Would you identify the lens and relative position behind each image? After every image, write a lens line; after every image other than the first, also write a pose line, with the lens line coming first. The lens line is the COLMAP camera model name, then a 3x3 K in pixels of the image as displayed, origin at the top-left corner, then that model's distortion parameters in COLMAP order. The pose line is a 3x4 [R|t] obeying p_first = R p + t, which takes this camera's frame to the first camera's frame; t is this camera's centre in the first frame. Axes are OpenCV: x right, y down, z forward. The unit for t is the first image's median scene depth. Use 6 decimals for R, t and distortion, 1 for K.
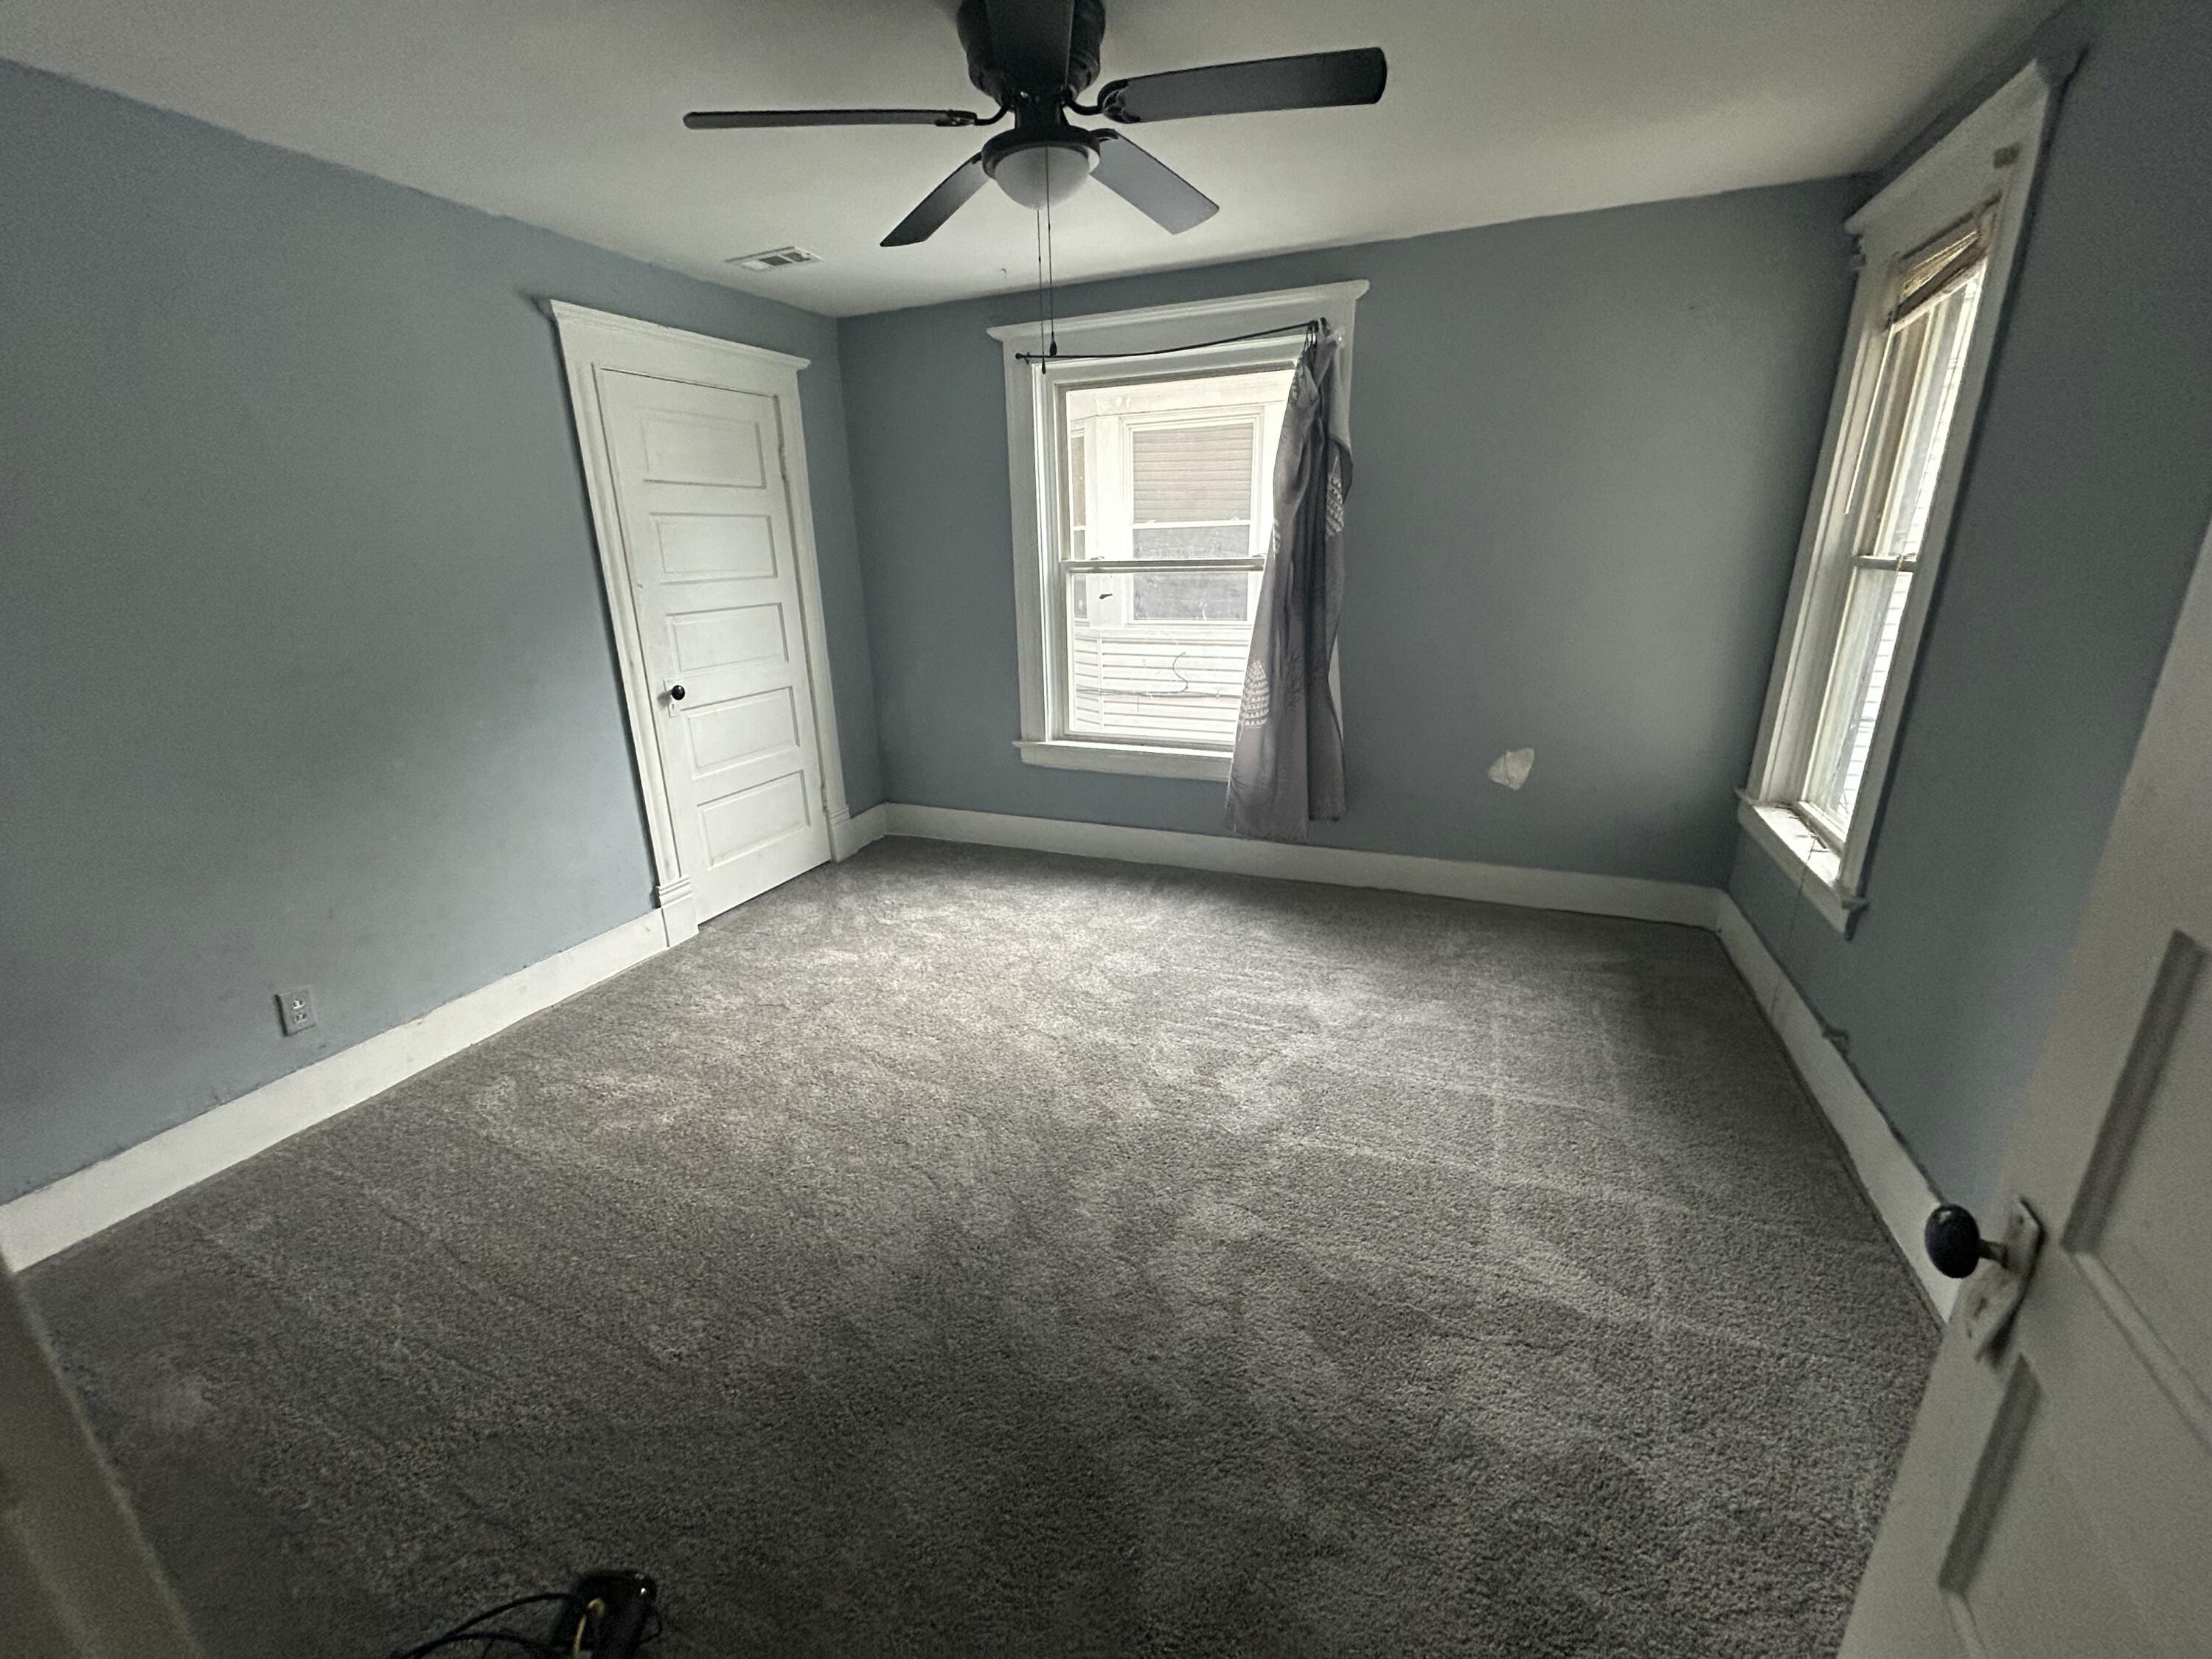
lens RADIAL K [[891.8, 0, 1100.7], [0, 891.8, 831.5], [0, 0, 1]] dist [0.003037, 0.001570]
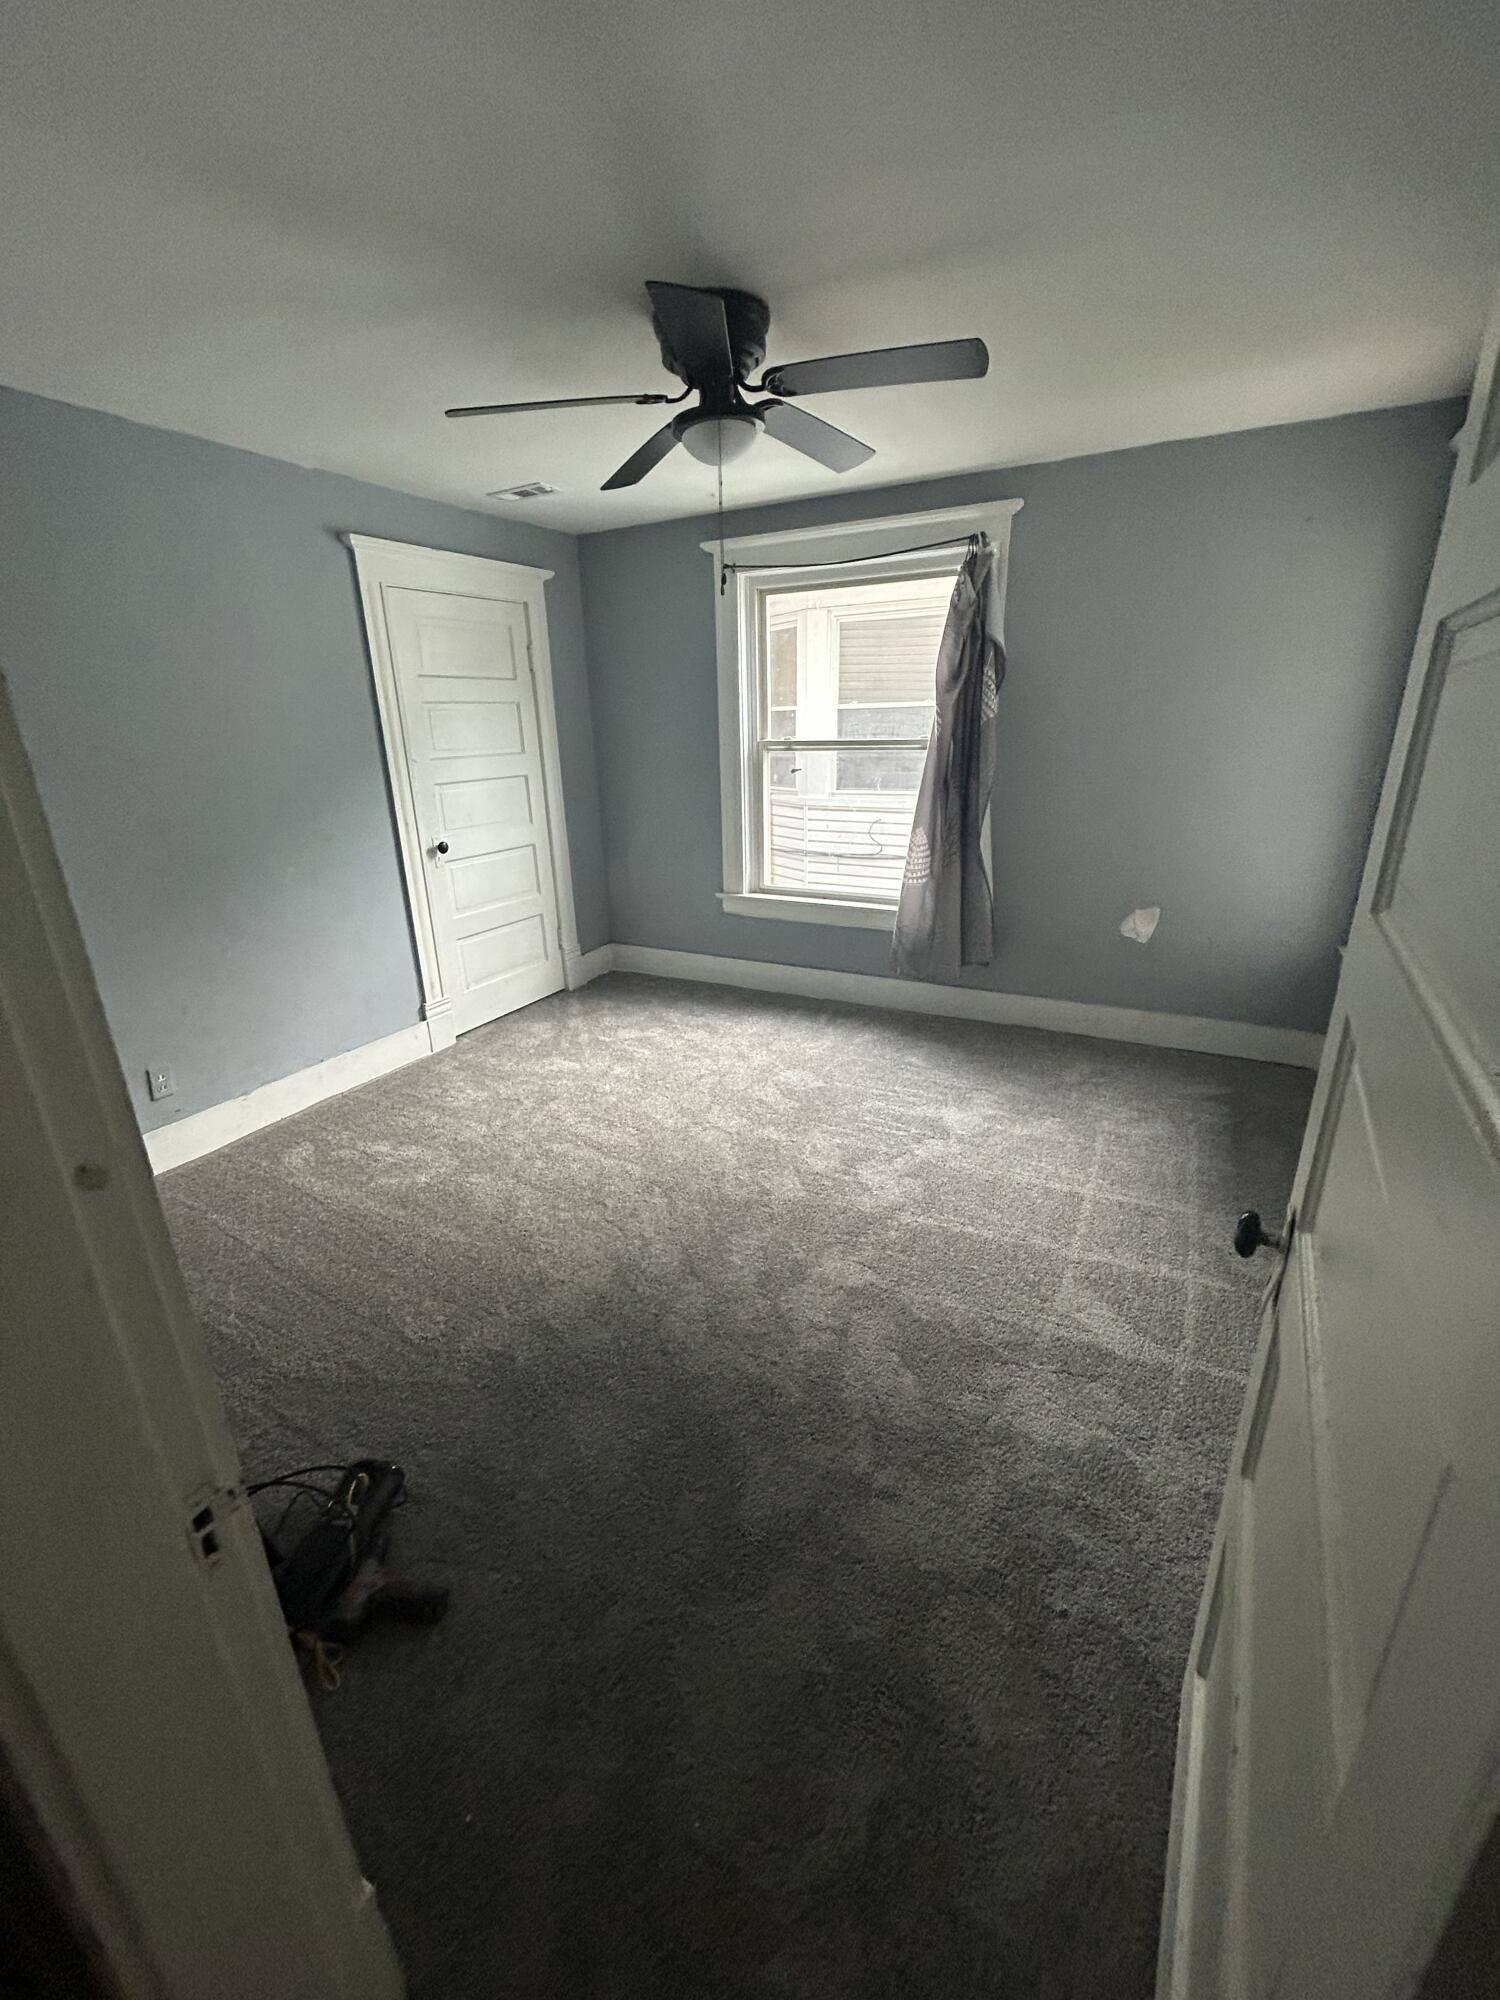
lens RADIAL K [[806.3, 0, 751.5], [0, 806.3, 1001.9], [0, 0, 1]] dist [0.003037, 0.001570]
pose [[0.995893, 0.030302, -0.085312, 0.074485], [-0.027960, 0.999203, 0.028504, 0.018748], [0.086108, -0.026002, 0.995946, -0.112952]]
